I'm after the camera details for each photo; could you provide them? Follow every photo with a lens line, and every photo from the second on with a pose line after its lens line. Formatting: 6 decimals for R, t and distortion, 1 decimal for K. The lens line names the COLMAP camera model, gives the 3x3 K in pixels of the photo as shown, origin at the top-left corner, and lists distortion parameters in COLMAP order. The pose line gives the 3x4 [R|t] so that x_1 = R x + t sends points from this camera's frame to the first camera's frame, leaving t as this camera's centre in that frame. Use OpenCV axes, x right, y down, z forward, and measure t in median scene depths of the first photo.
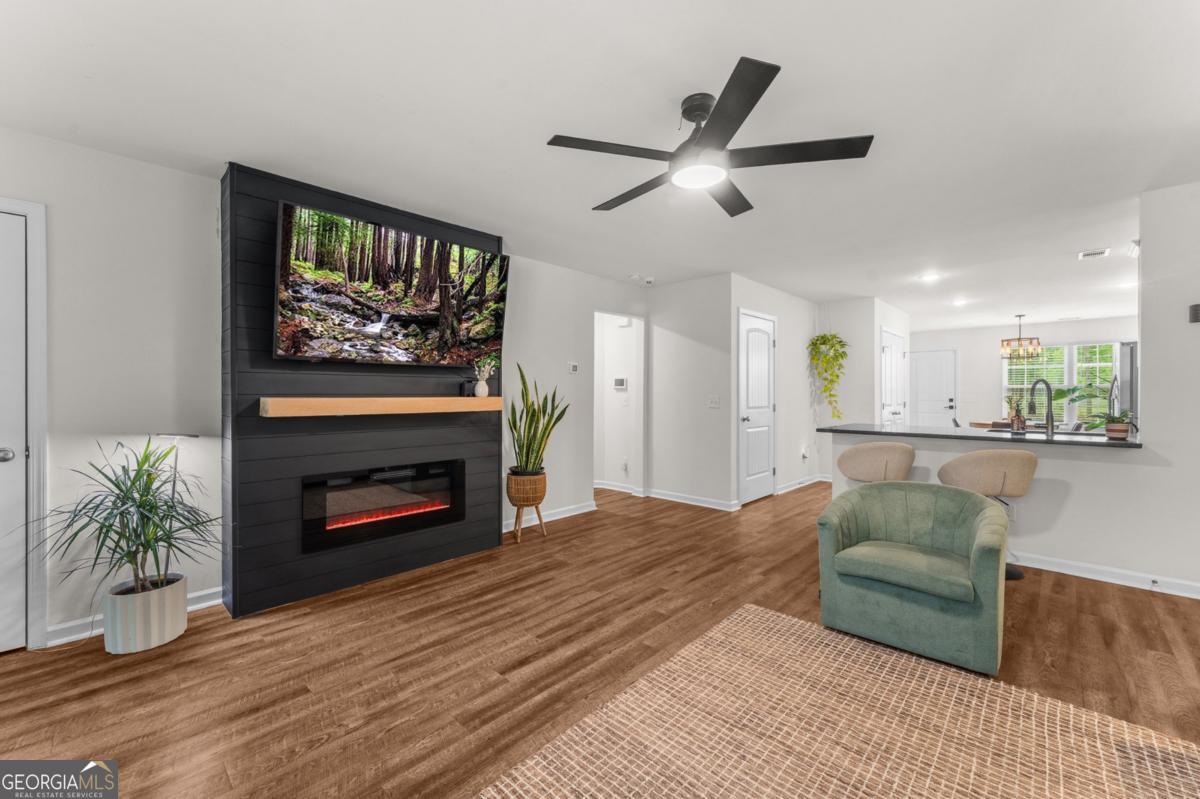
lens RADIAL K [[482.1, 0, 596.4], [0, 482.1, 390.3], [0, 0, 1]] dist [0.001916, -0.000879]
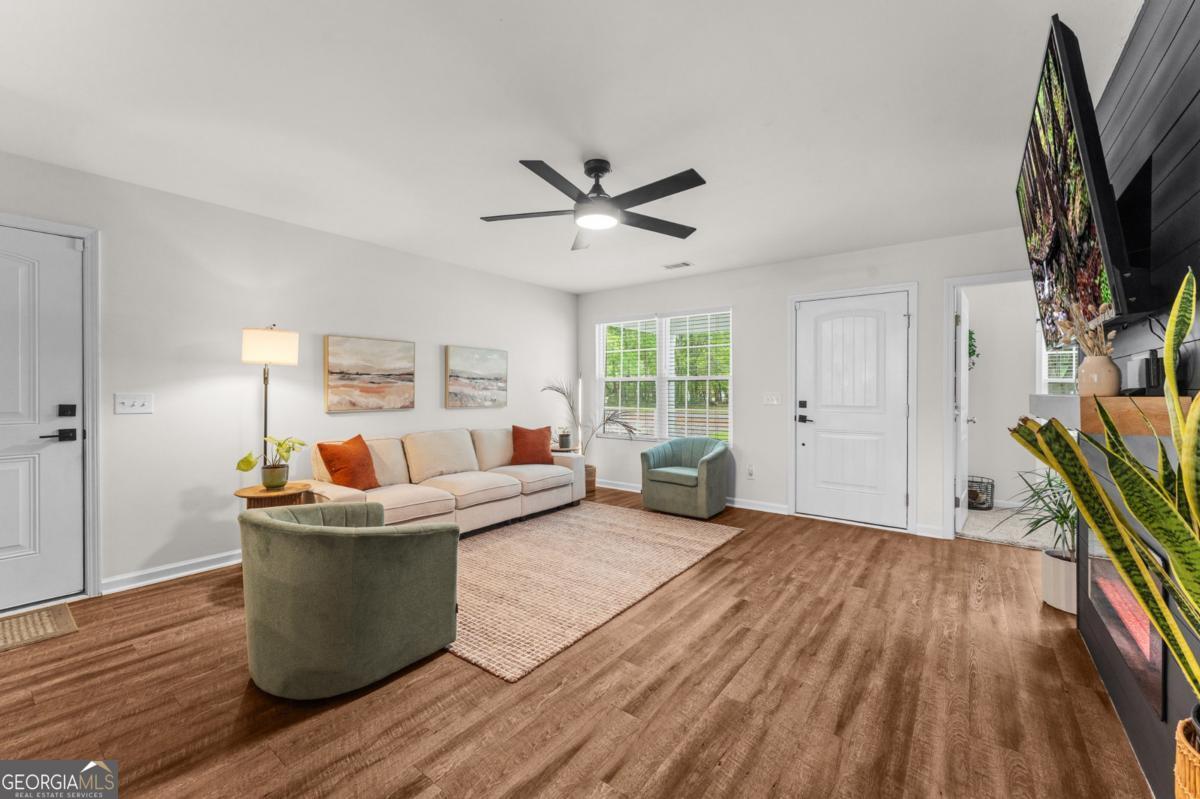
lens RADIAL K [[482.1, 0, 595.6], [0, 482.1, 401.0], [0, 0, 1]] dist [0.001916, -0.000879]
pose [[-0.993419, 0.004460, -0.114453, 0.271589], [0.002697, 0.999875, 0.015551, 0.015275], [0.114508, 0.015140, -0.993307, 1.721670]]
